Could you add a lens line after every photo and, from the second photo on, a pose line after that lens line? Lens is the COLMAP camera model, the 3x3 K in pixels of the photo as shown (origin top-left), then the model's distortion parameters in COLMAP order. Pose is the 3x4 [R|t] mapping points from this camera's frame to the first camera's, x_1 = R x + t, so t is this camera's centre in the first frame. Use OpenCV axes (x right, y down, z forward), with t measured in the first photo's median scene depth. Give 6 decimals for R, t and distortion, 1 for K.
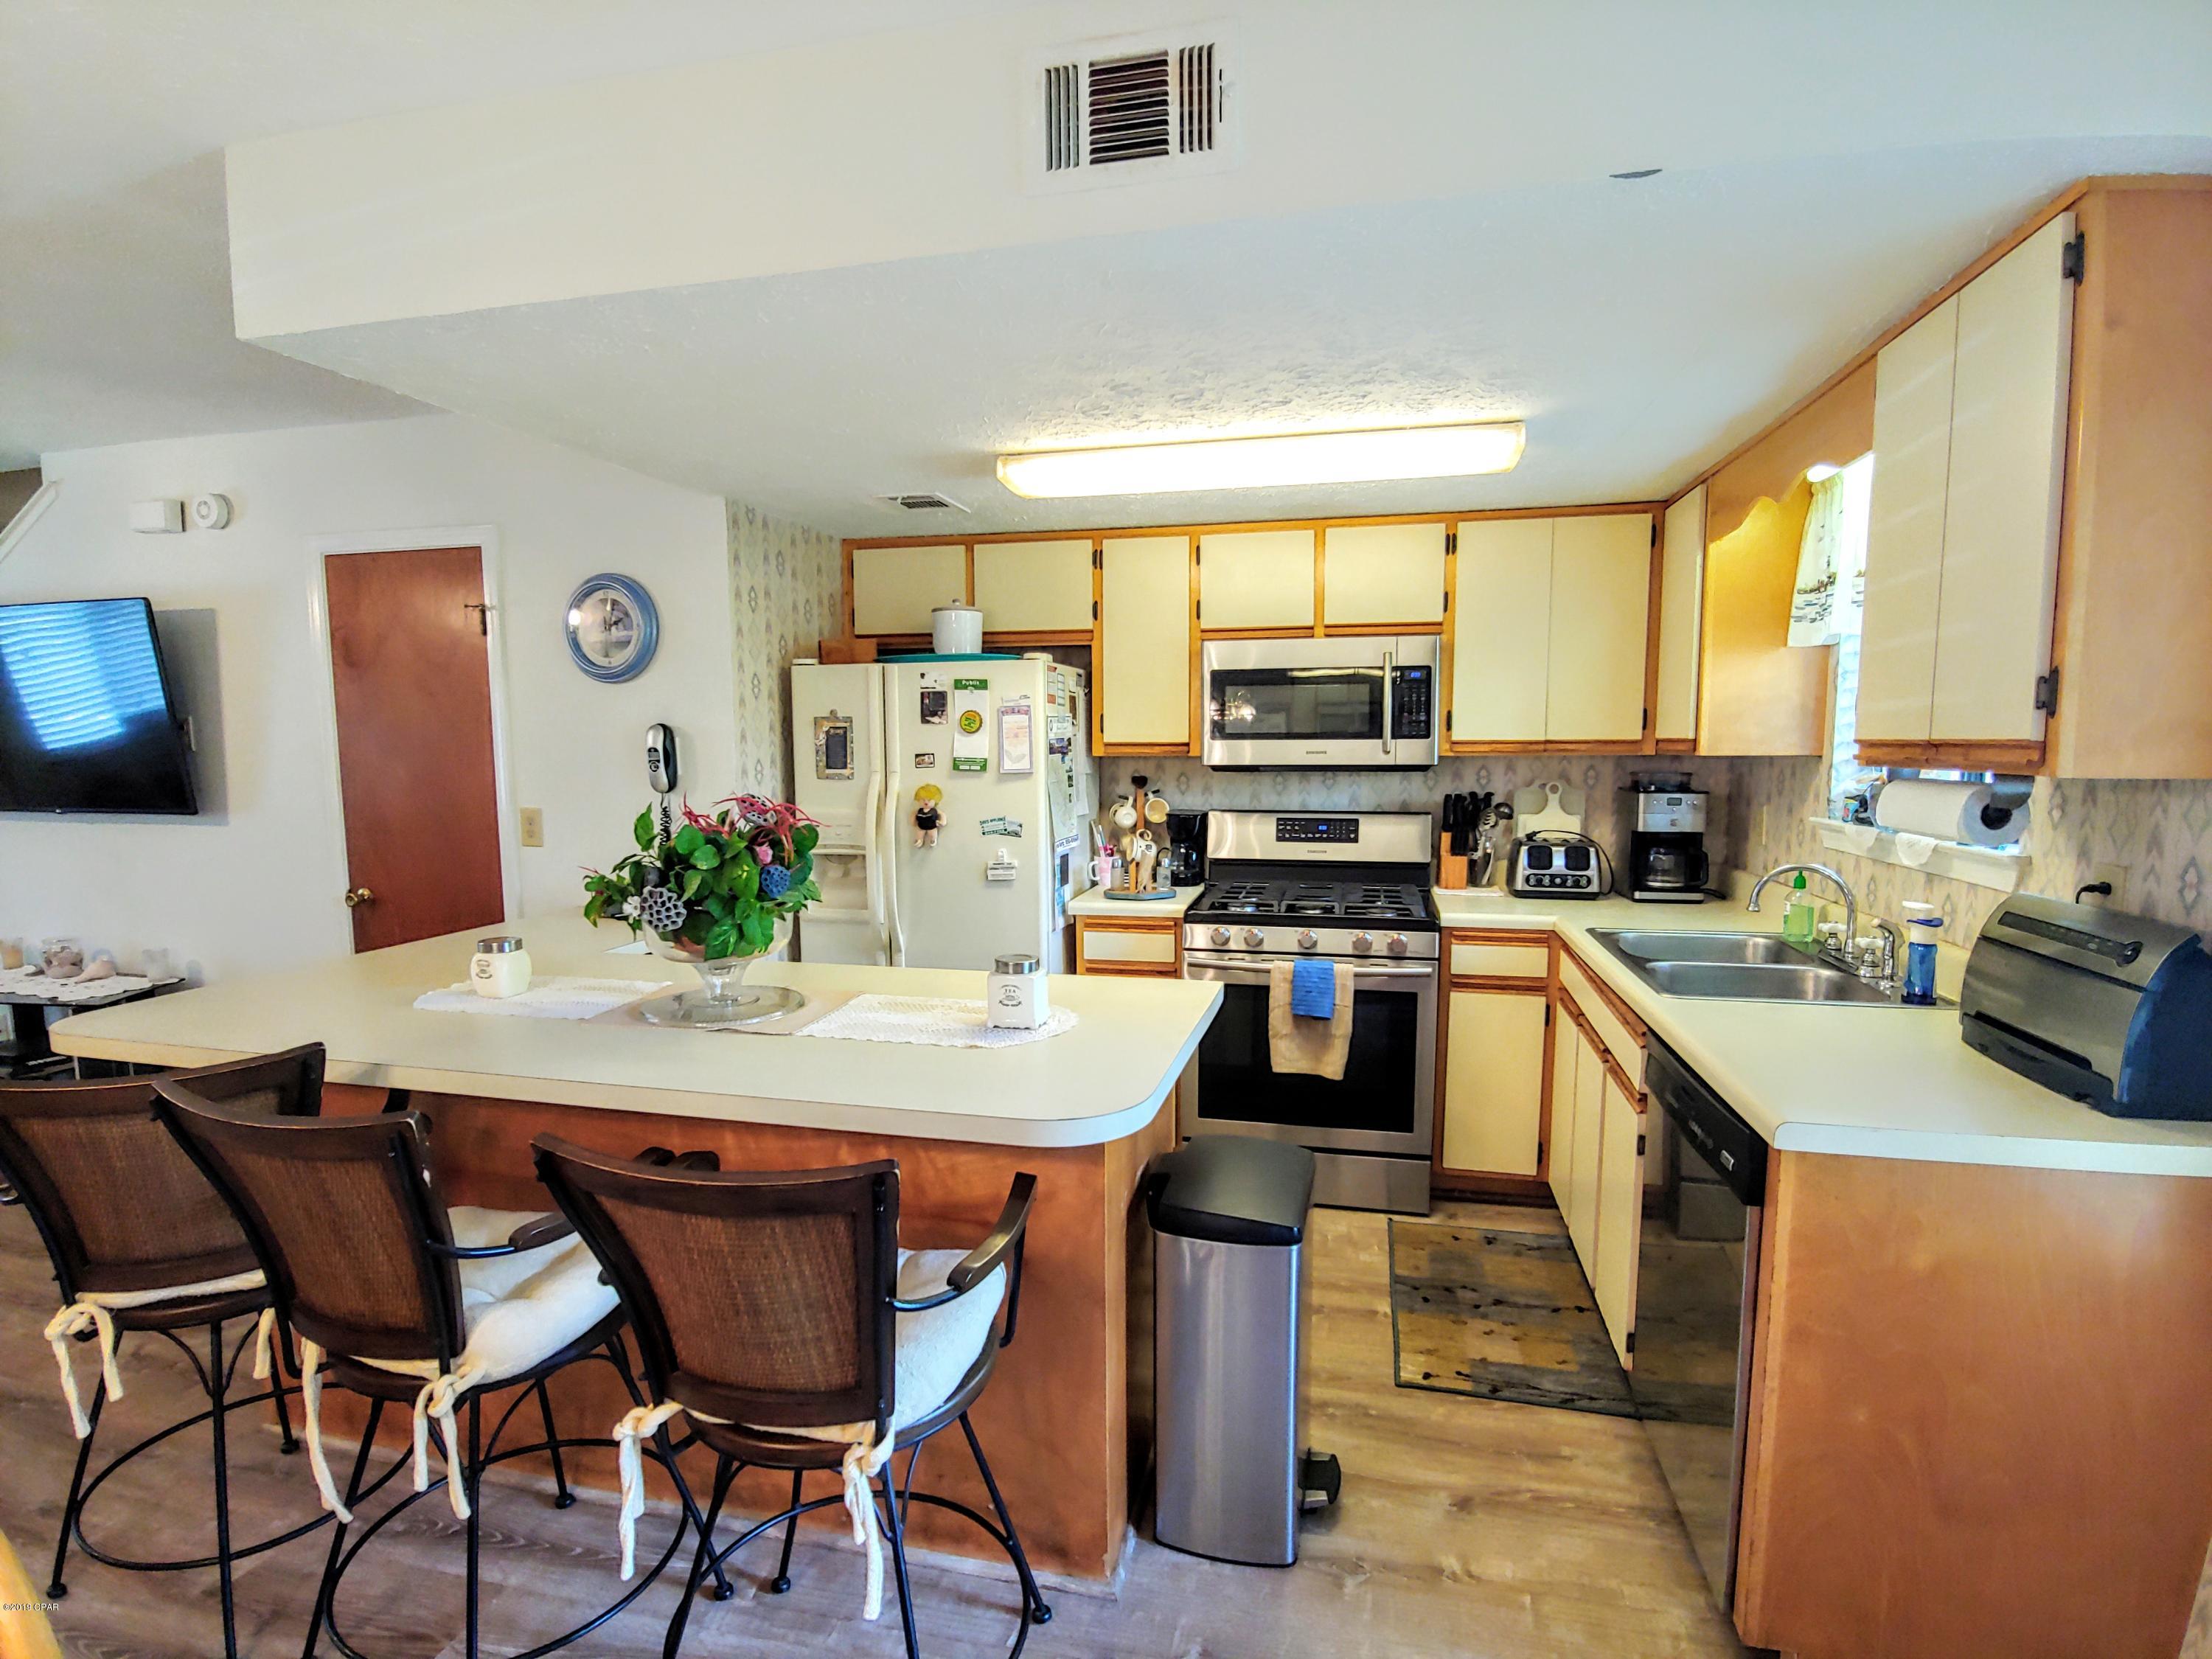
lens RADIAL K [[1107.0, 0, 1098.8], [0, 1107.0, 852.0], [0, 0, 1]] dist [-0.019132, -0.000171]
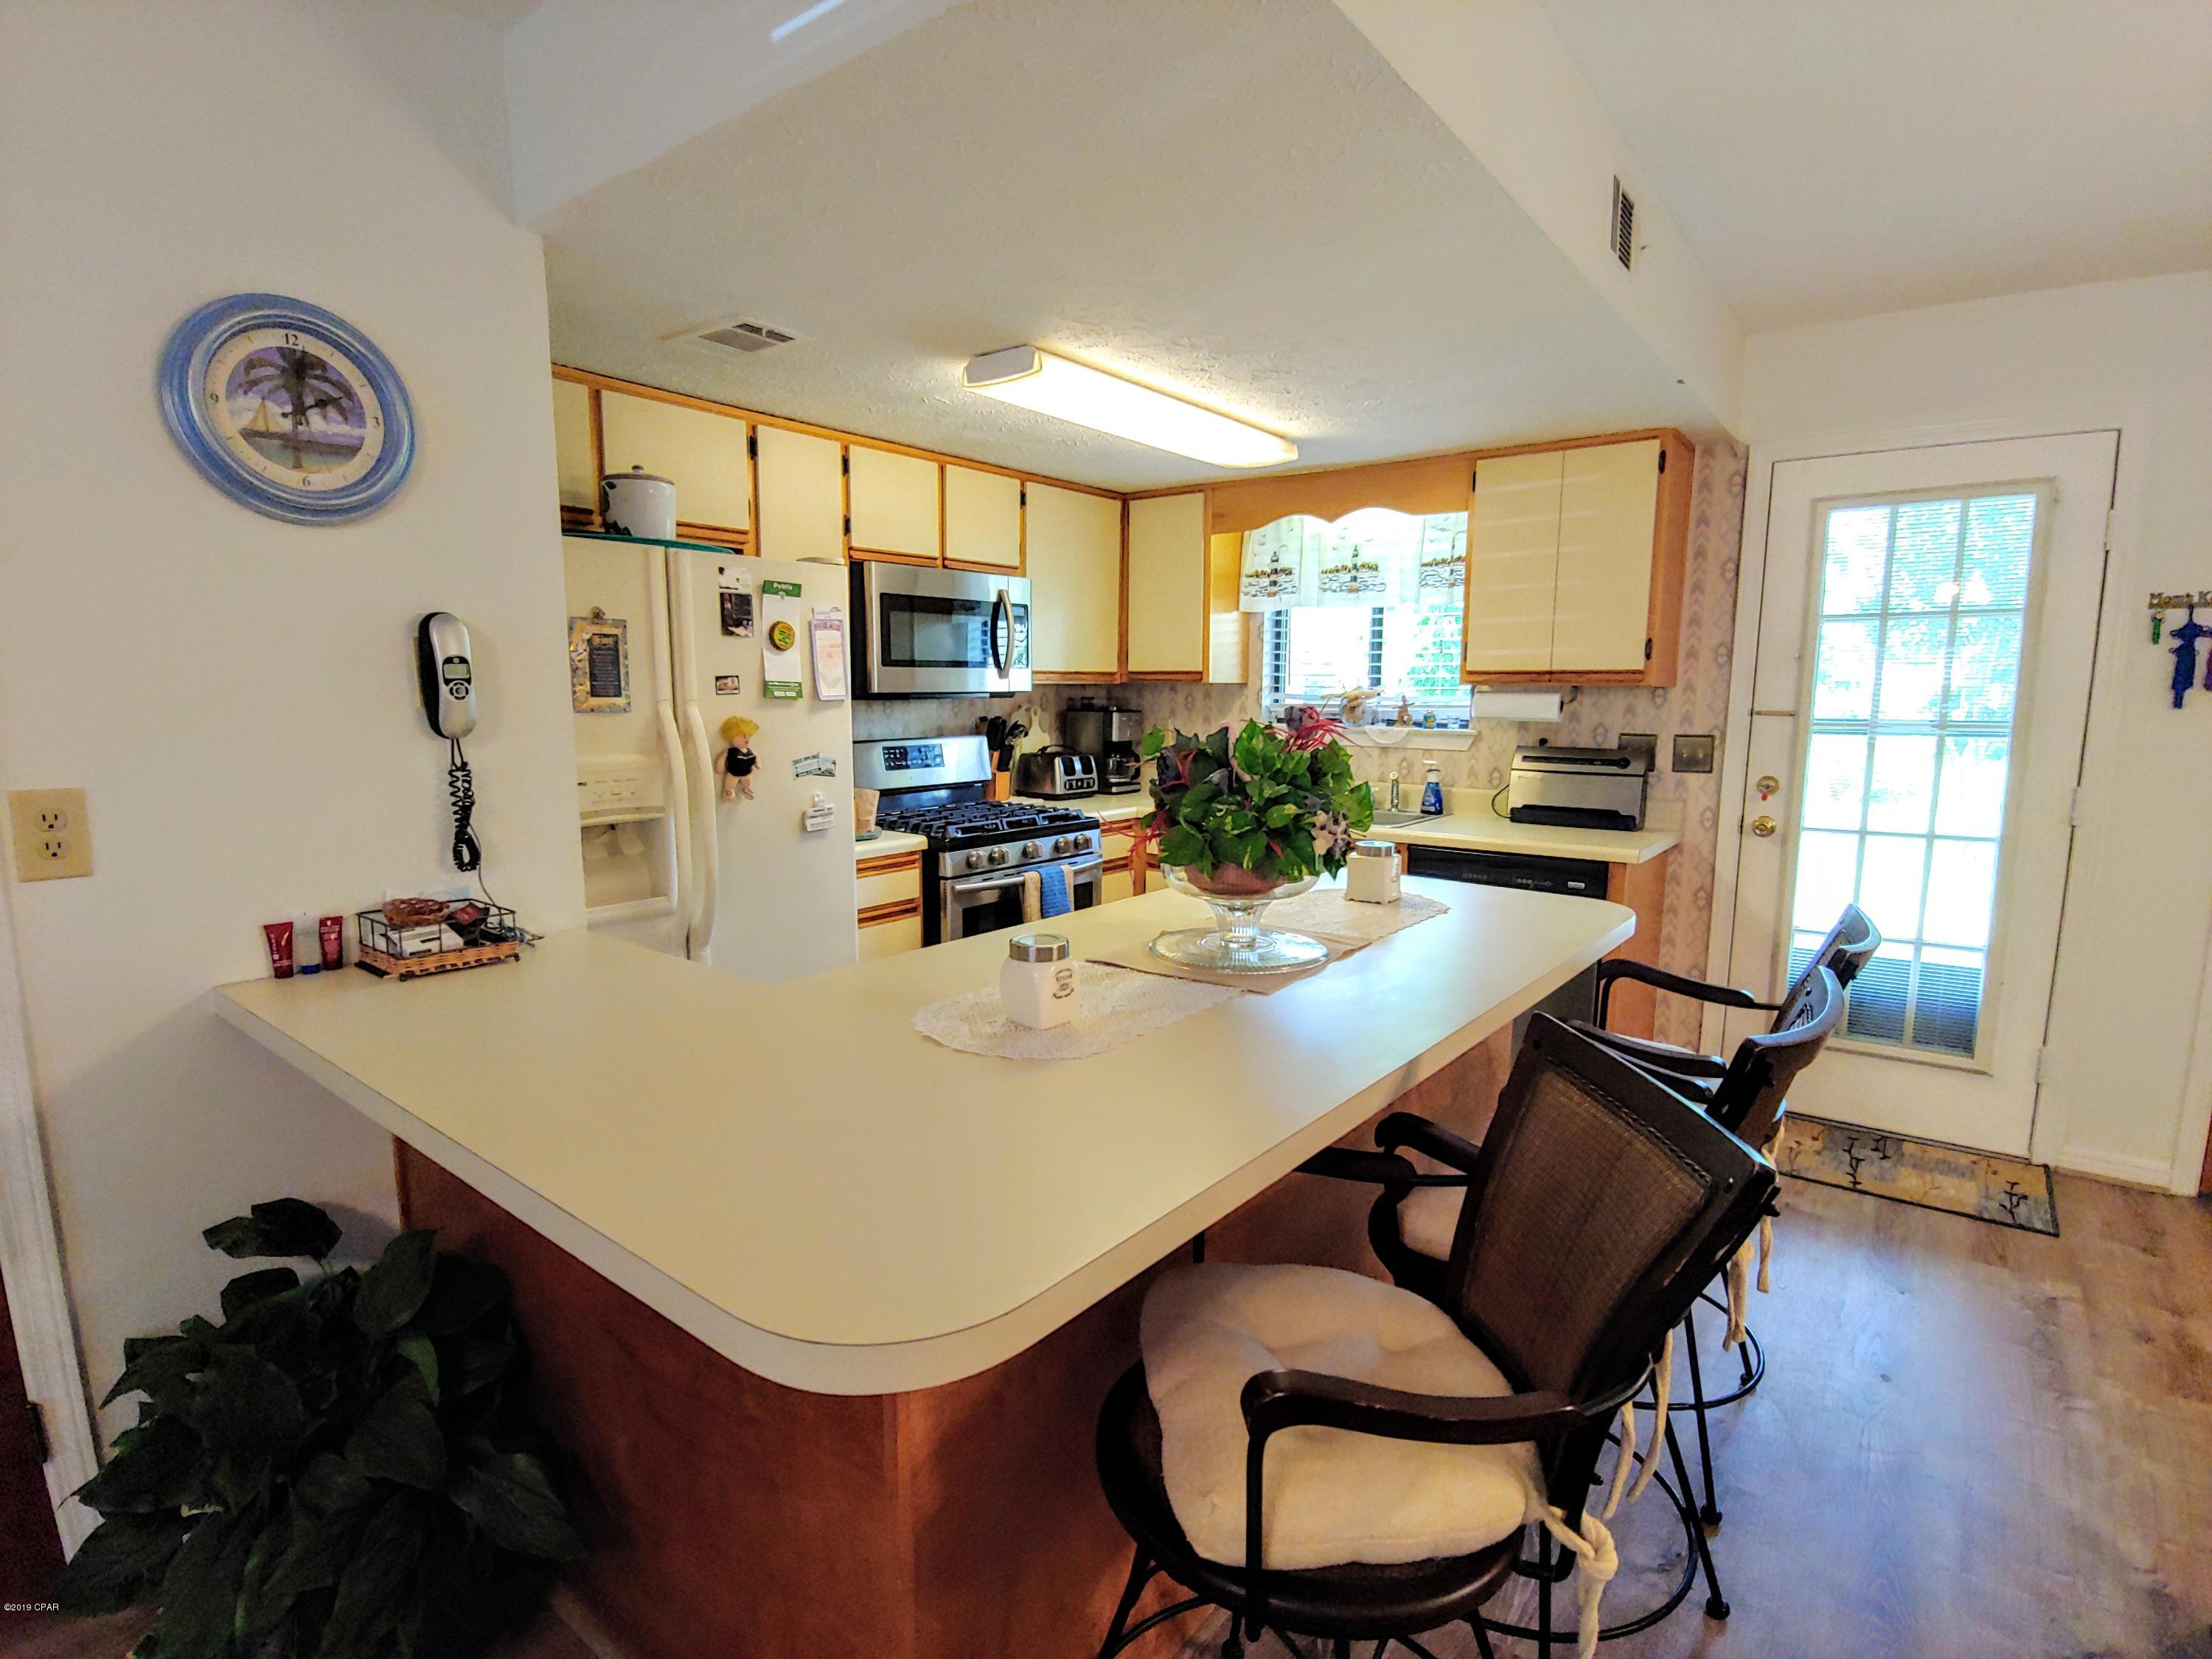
lens RADIAL K [[1107.0, 0, 1098.8], [0, 1107.0, 852.0], [0, 0, 1]] dist [-0.019132, -0.000171]
pose [[0.418917, -0.128388, 0.898902, -0.746955], [0.086182, 0.991106, 0.101394, -0.024242], [-0.903926, 0.034994, 0.426256, 0.455187]]
